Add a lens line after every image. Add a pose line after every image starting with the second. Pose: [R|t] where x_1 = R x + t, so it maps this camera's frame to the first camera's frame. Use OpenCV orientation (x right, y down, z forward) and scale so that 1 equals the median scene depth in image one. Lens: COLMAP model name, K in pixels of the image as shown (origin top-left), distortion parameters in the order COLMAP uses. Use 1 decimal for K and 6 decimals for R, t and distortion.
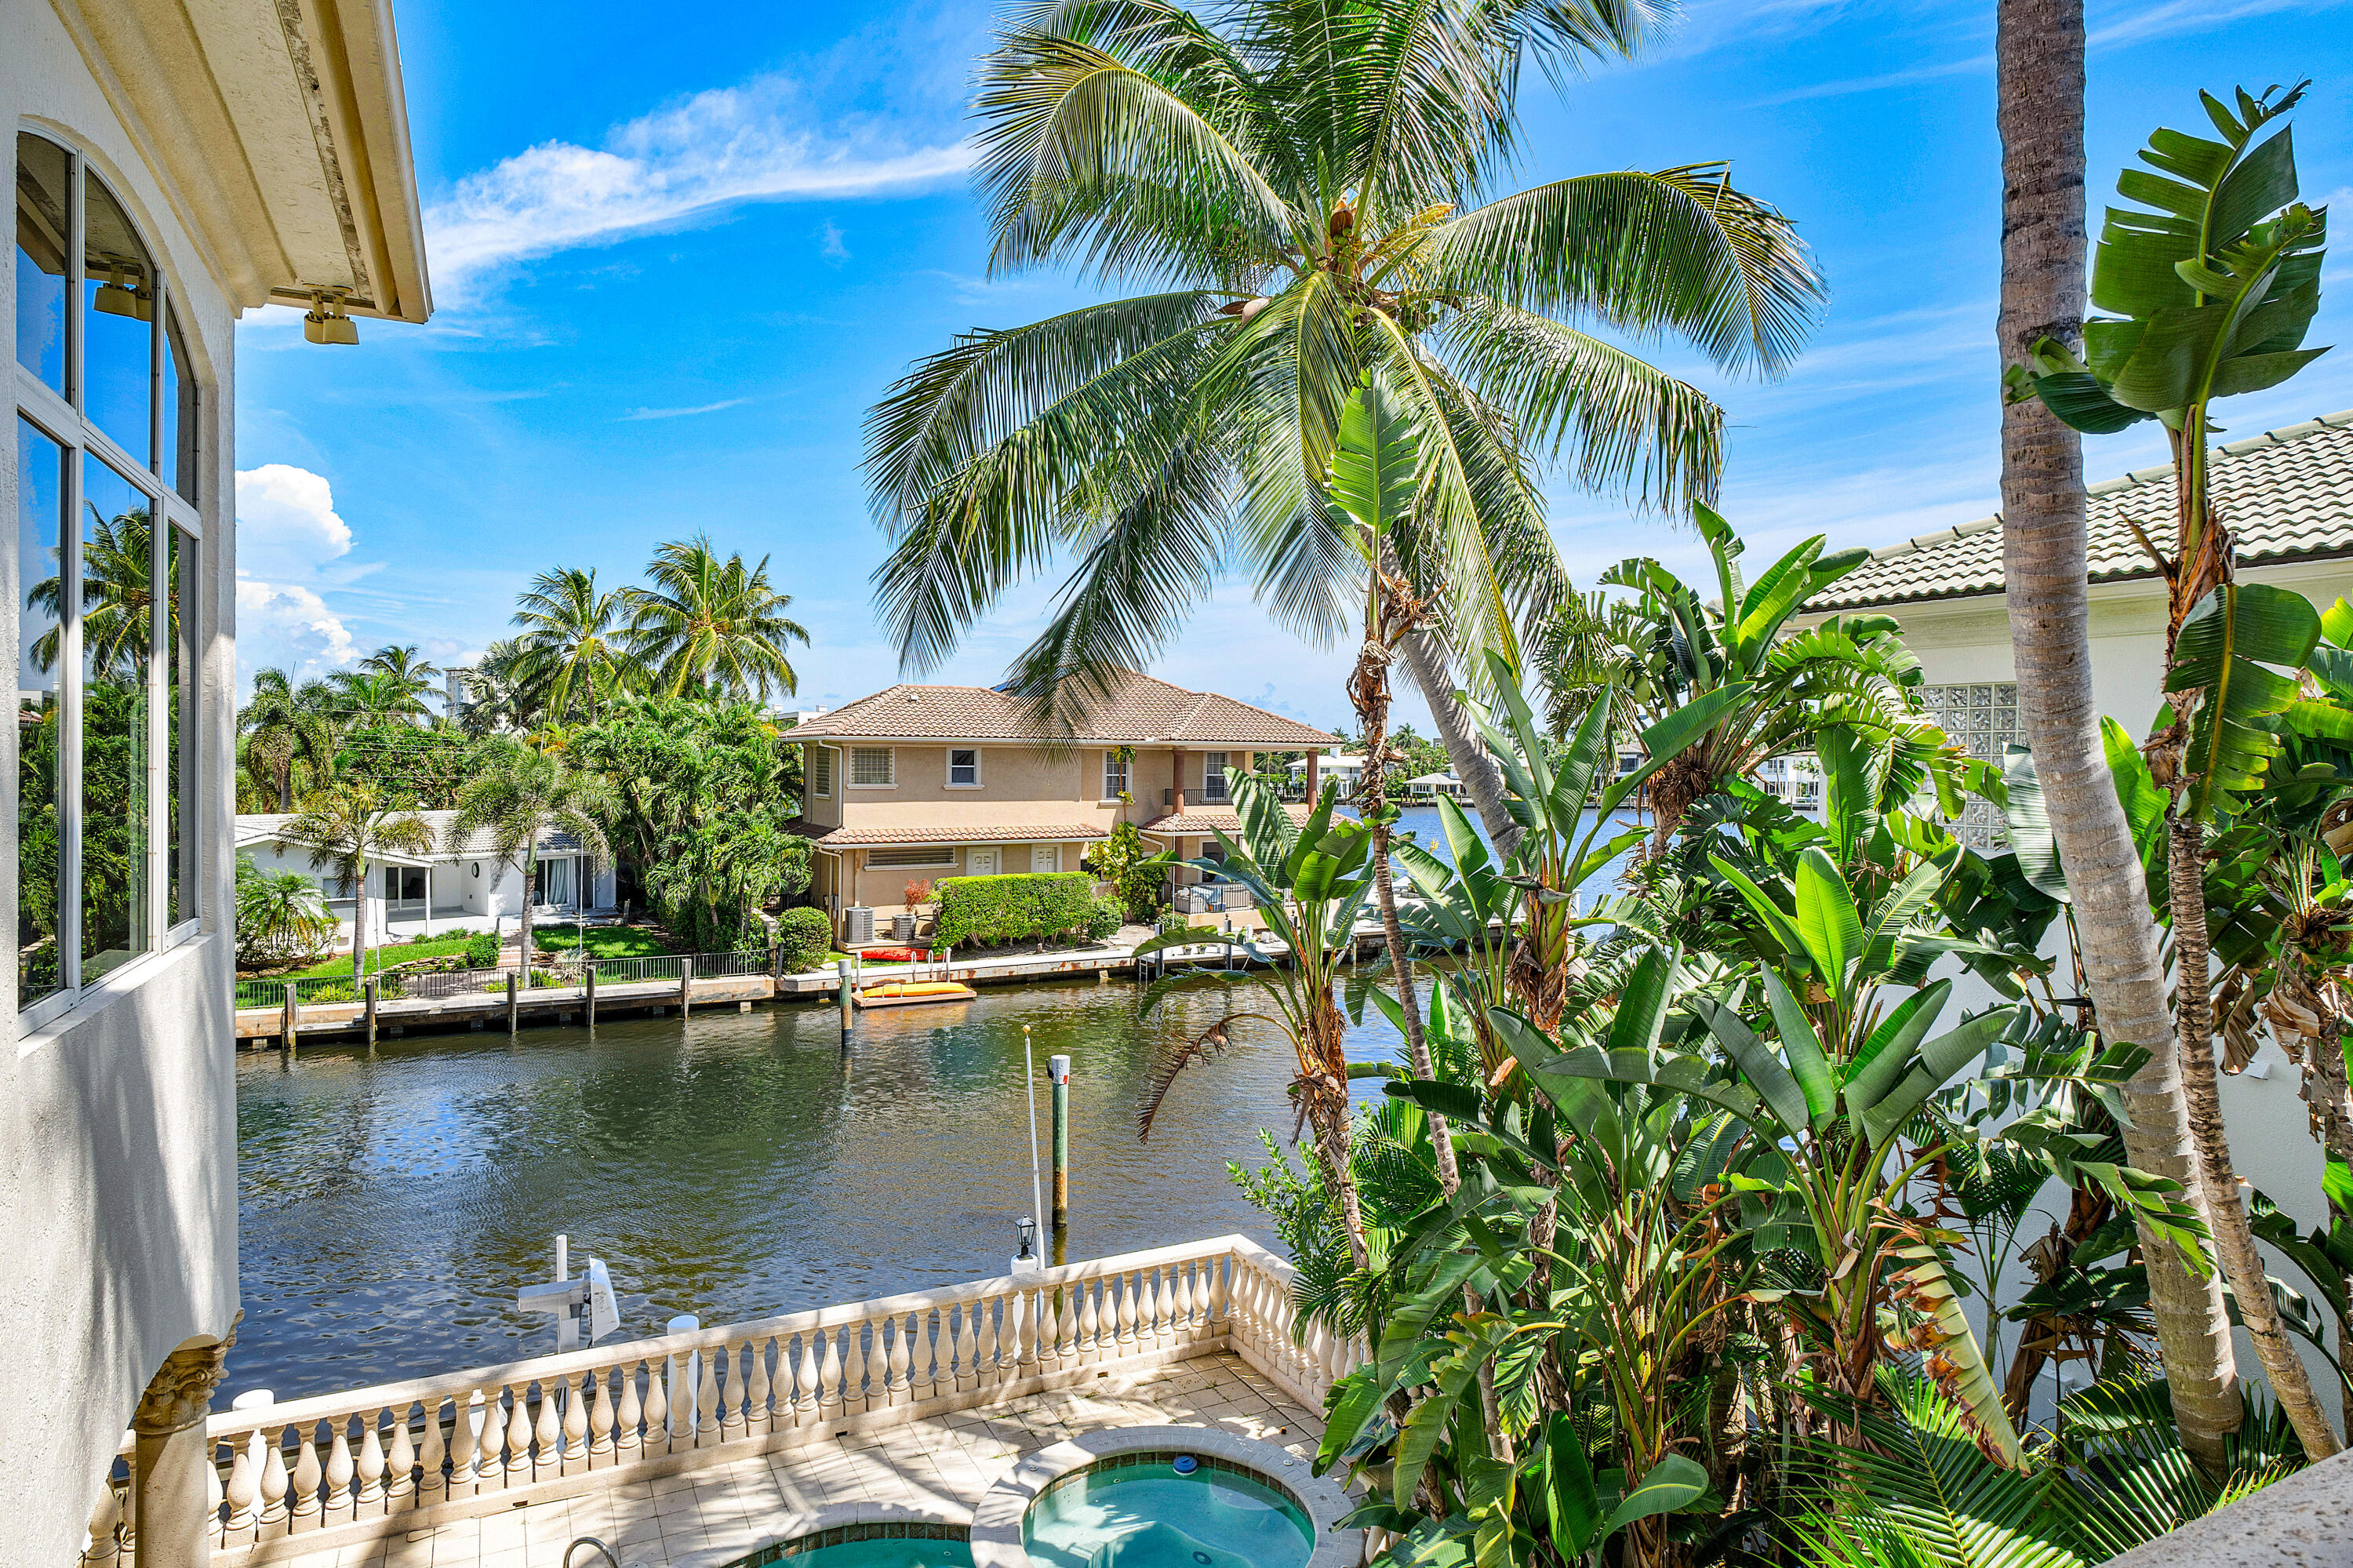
lens RADIAL K [[1335.8, 0, 1177.9], [0, 1335.8, 772.8], [0, 0, 1]] dist [-0.001703, -0.000105]
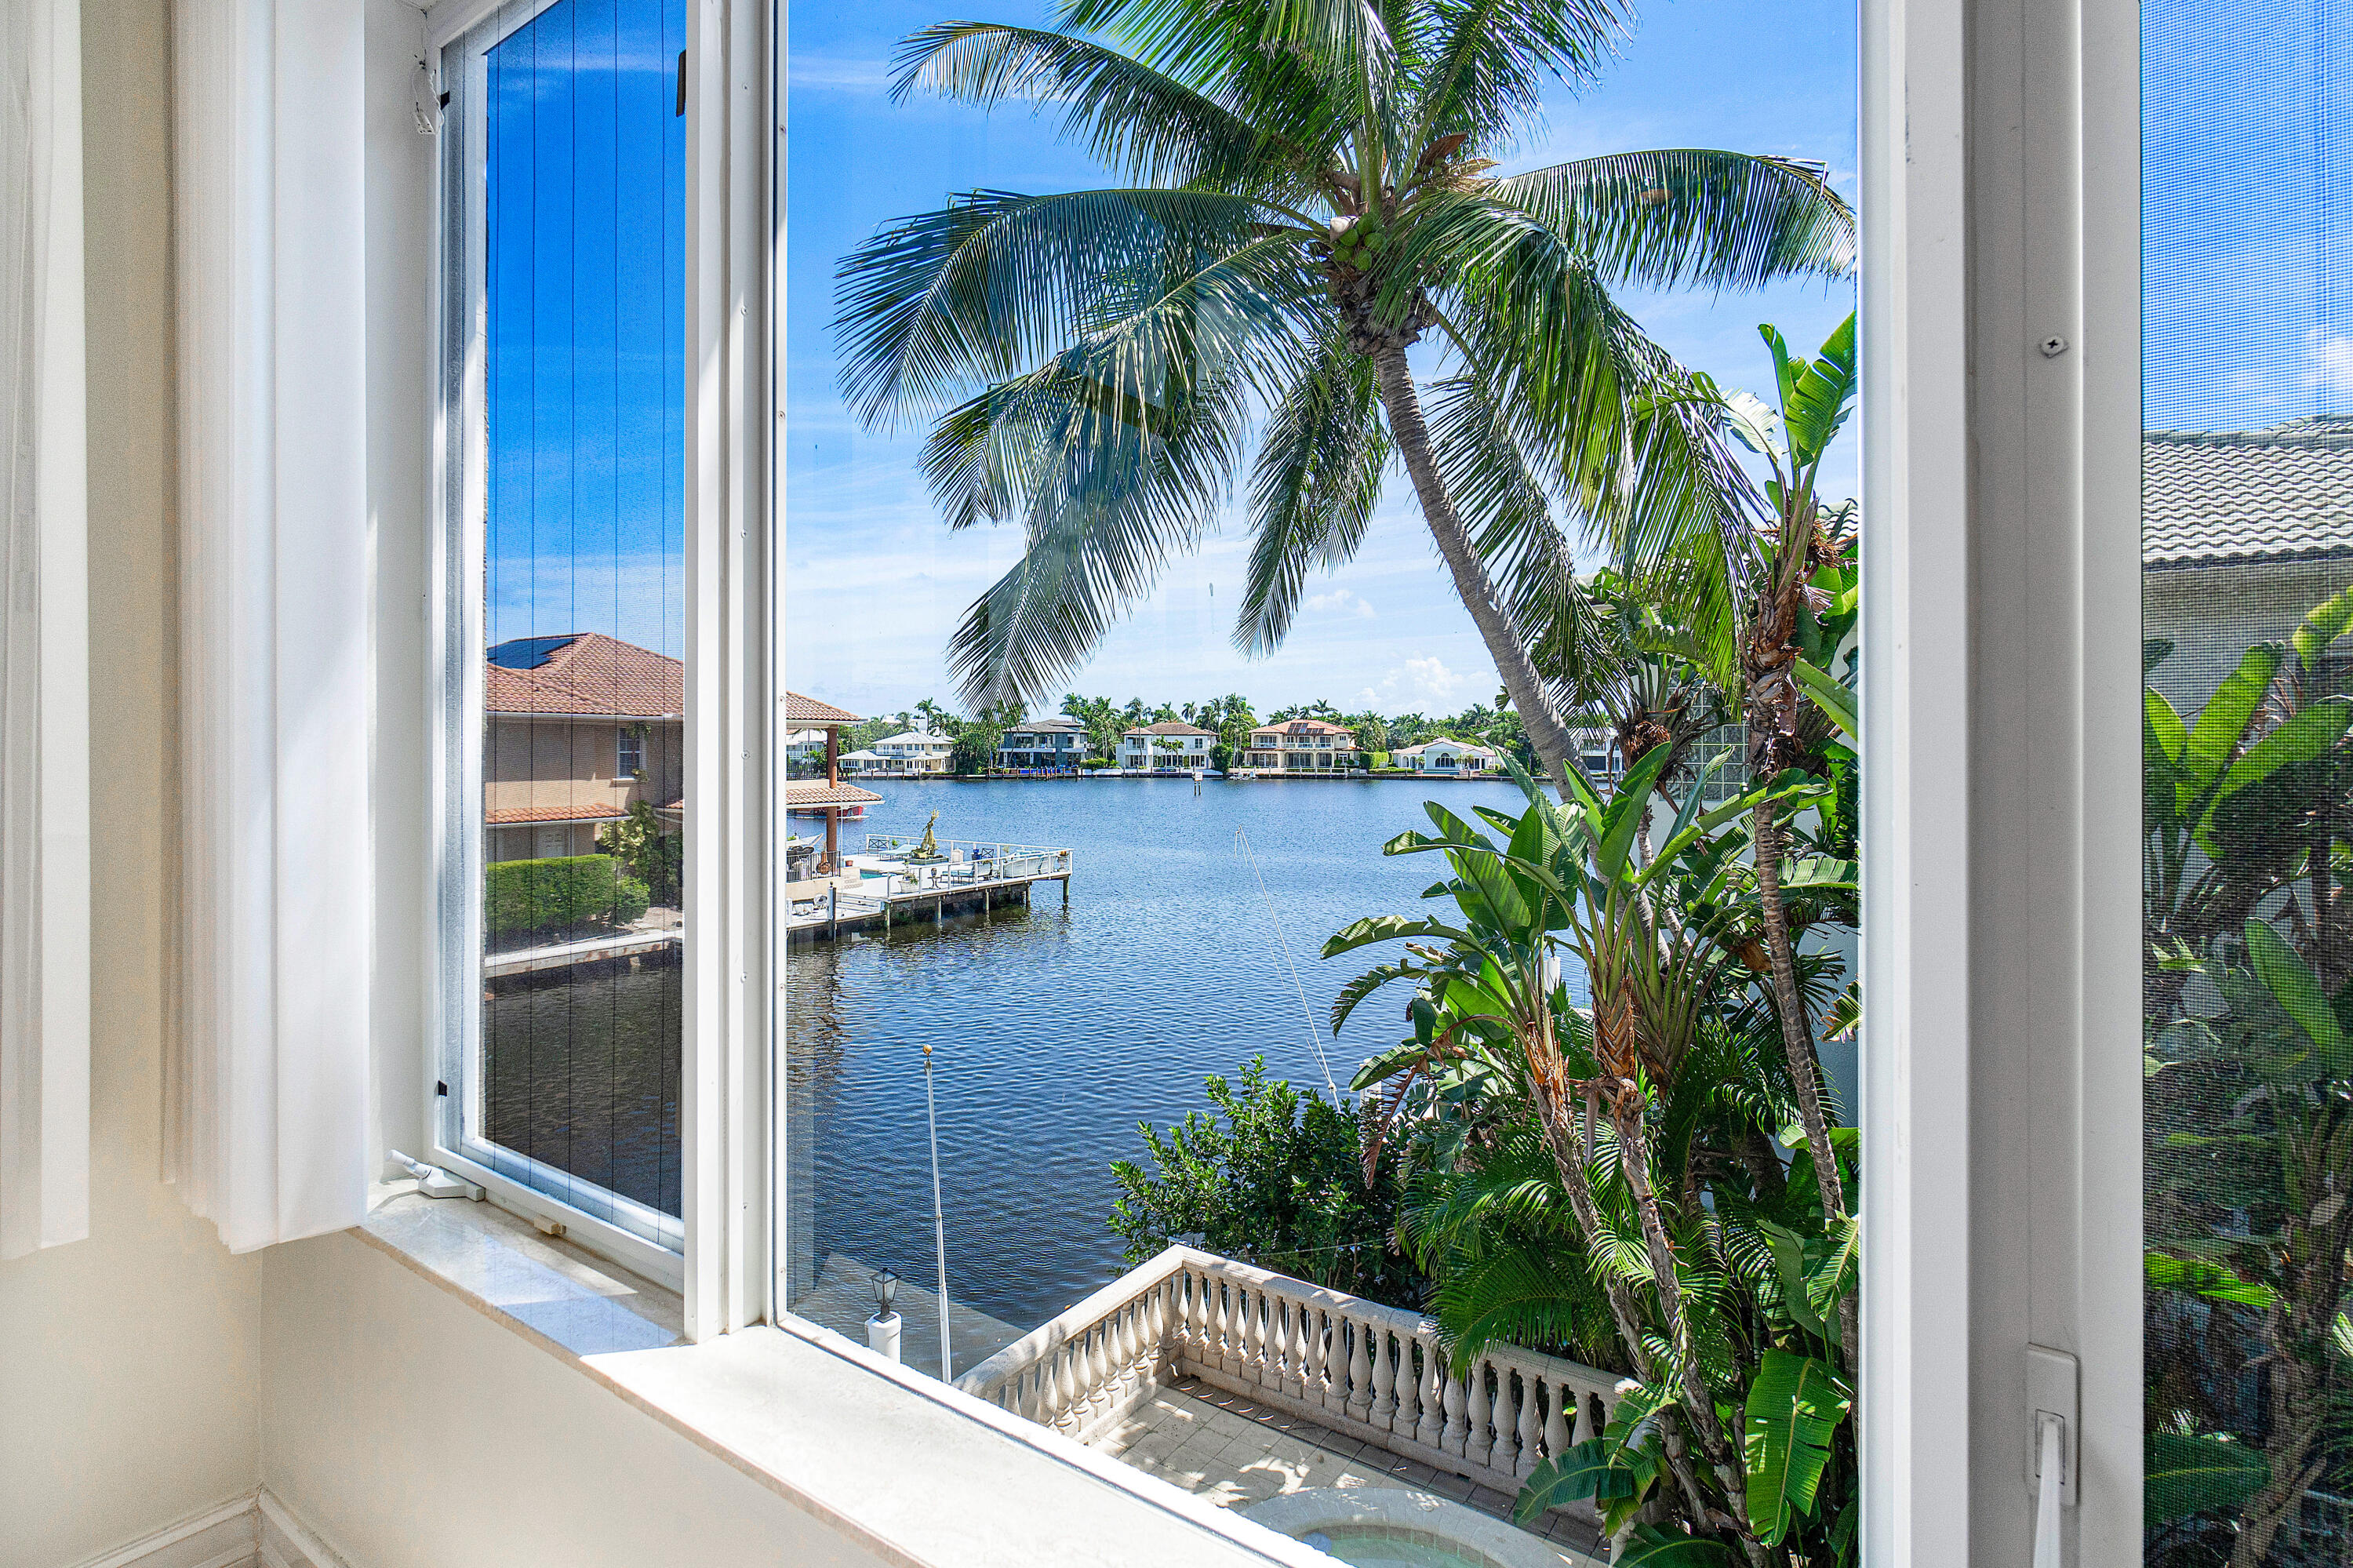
lens RADIAL K [[1141.0, 0, 1177.1], [0, 1141.0, 747.3], [0, 0, 1]] dist [0.003458, 0.000134]
pose [[0.880666, -0.004710, 0.473715, -0.096701], [0.005830, 0.999983, -0.000897, 0.001451], [-0.473702, 0.003551, 0.880678, 0.093133]]
